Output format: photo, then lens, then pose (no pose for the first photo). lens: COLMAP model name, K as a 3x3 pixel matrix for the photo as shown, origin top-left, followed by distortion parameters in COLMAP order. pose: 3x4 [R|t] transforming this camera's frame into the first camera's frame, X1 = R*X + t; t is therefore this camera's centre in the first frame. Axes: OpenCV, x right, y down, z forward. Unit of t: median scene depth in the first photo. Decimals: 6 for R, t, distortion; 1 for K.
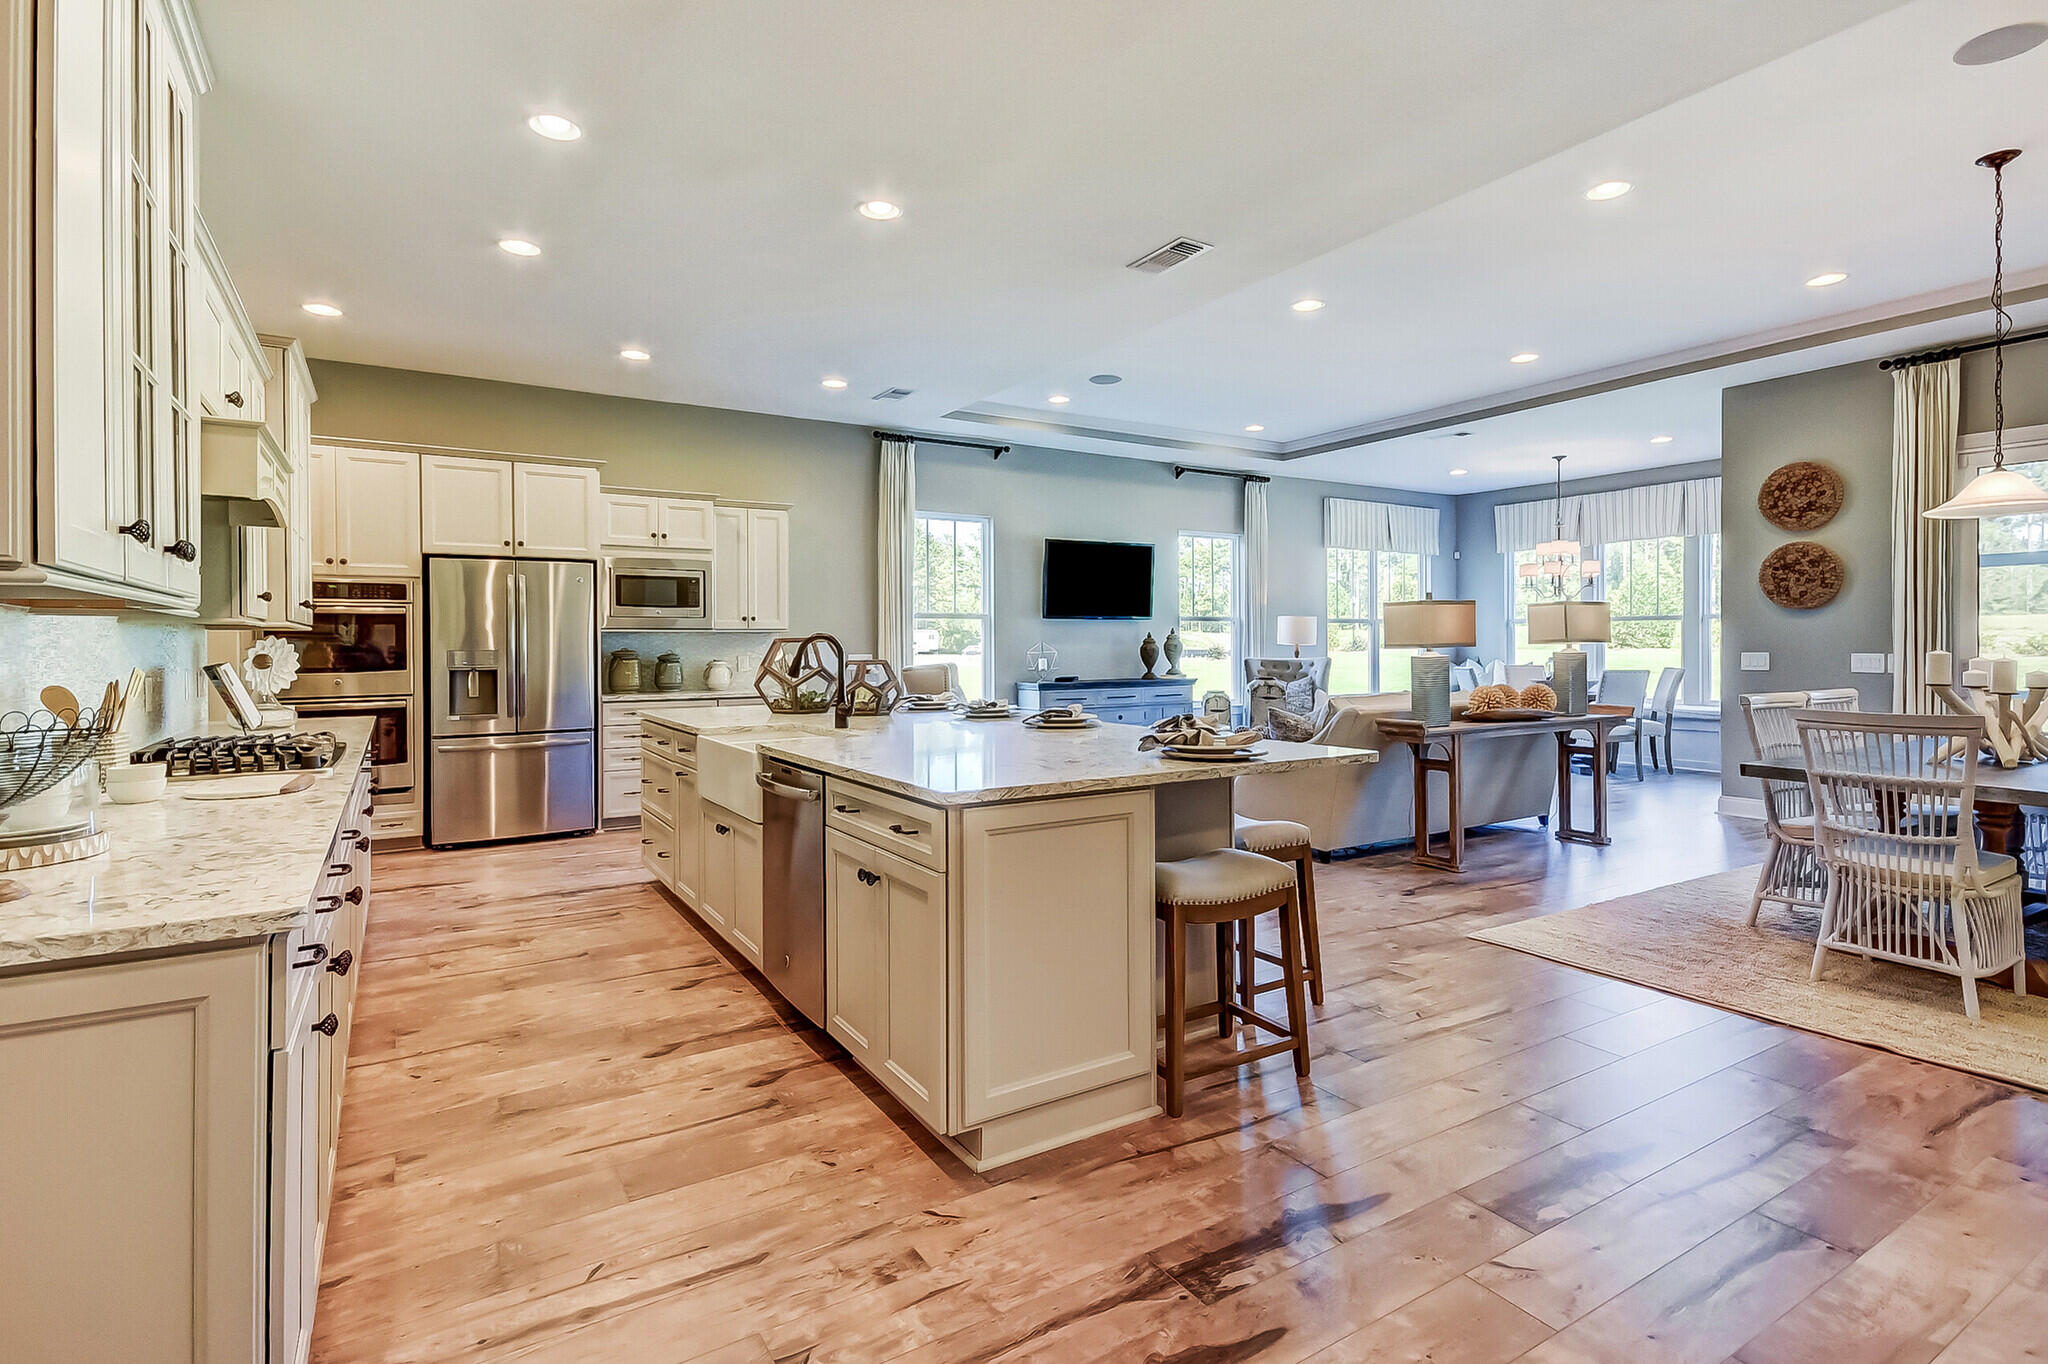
lens RADIAL K [[1012.1, 0, 1017.7], [0, 1012.1, 654.6], [0, 0, 1]] dist [0.010800, 0.000189]
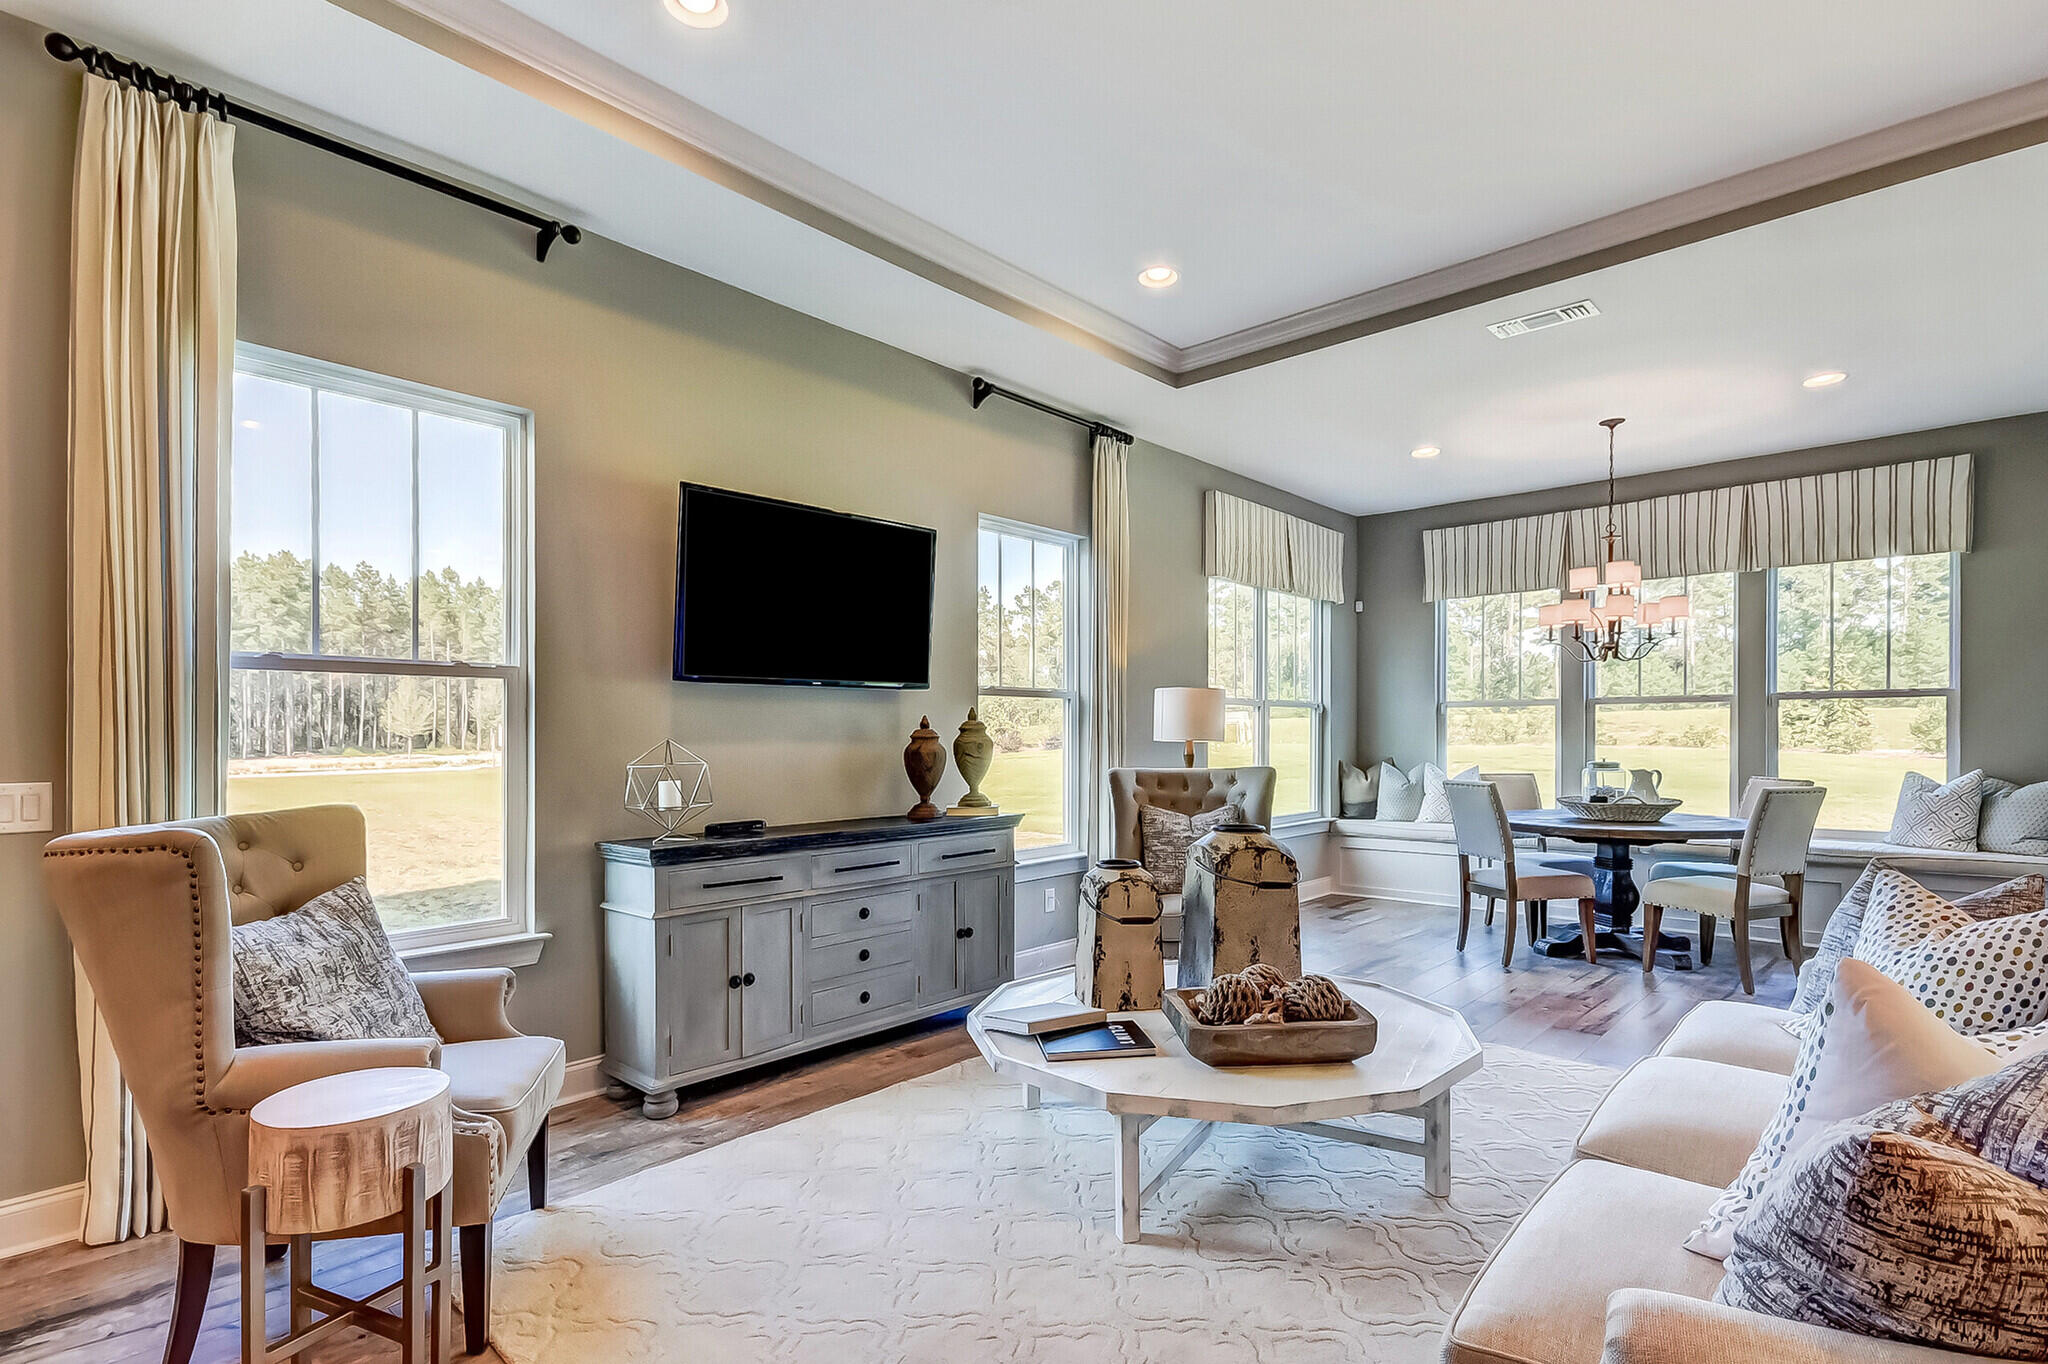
lens RADIAL K [[988.2, 0, 1005.9], [0, 988.2, 733.7], [0, 0, 1]] dist [-0.002805, -0.000835]
pose [[0.965087, 0.001521, 0.261924, 0.047466], [0.001136, 0.999949, -0.009992, -0.009830], [-0.261926, 0.009941, 0.965037, 0.554448]]
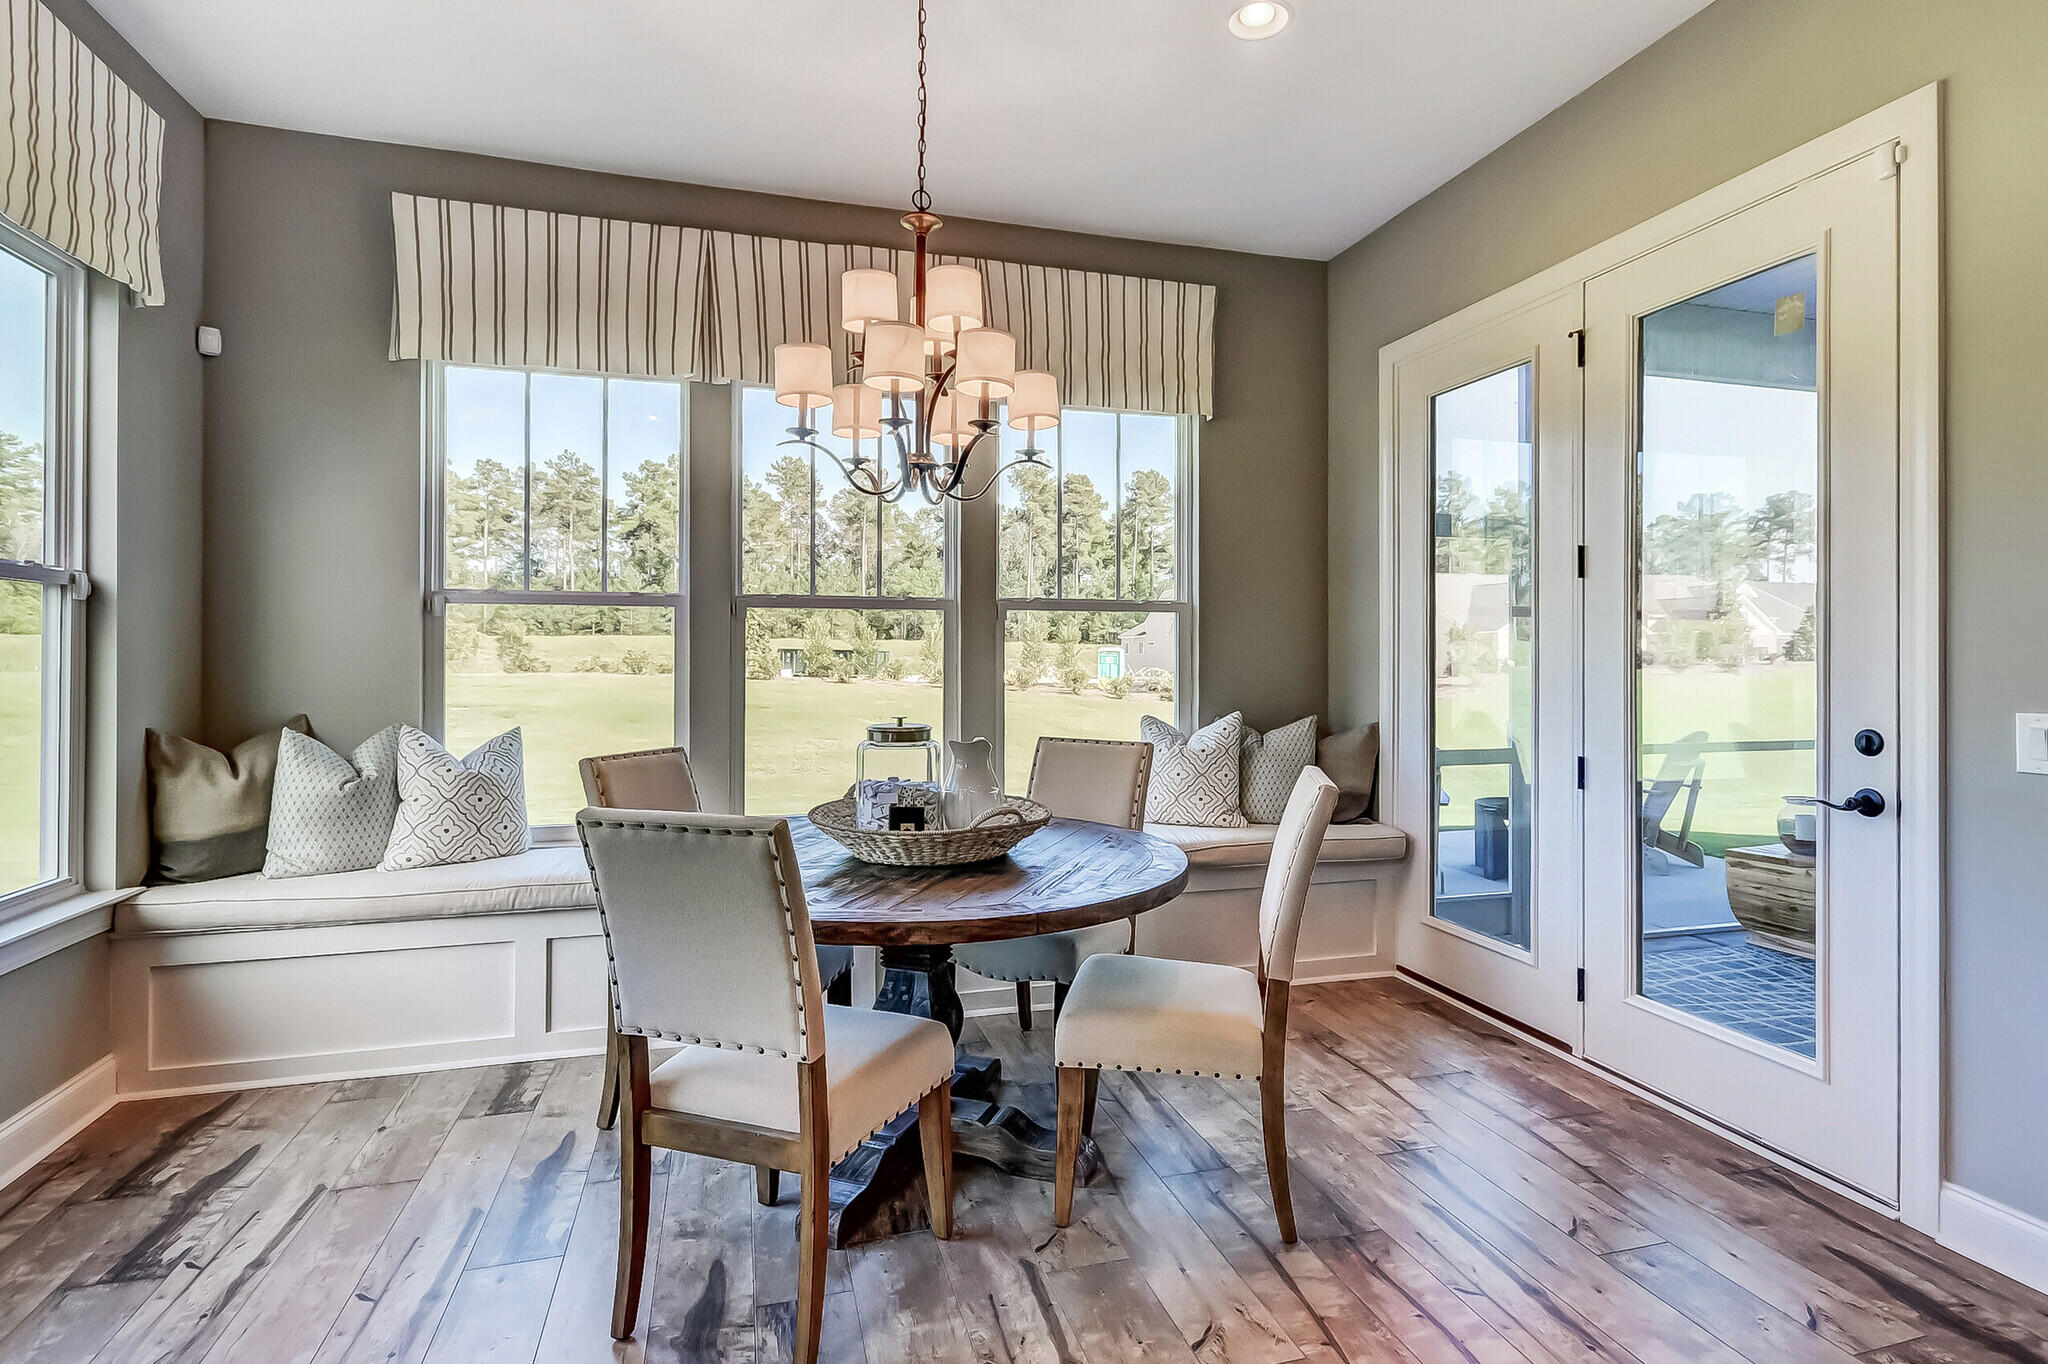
lens RADIAL K [[1012.1, 0, 1017.7], [0, 1012.1, 654.6], [0, 0, 1]] dist [0.010800, 0.000189]
pose [[0.268714, 0.007627, 0.963190, 0.294968], [0.005933, 0.999937, -0.009573, -0.014060], [-0.963202, 0.008287, 0.268652, 0.925204]]
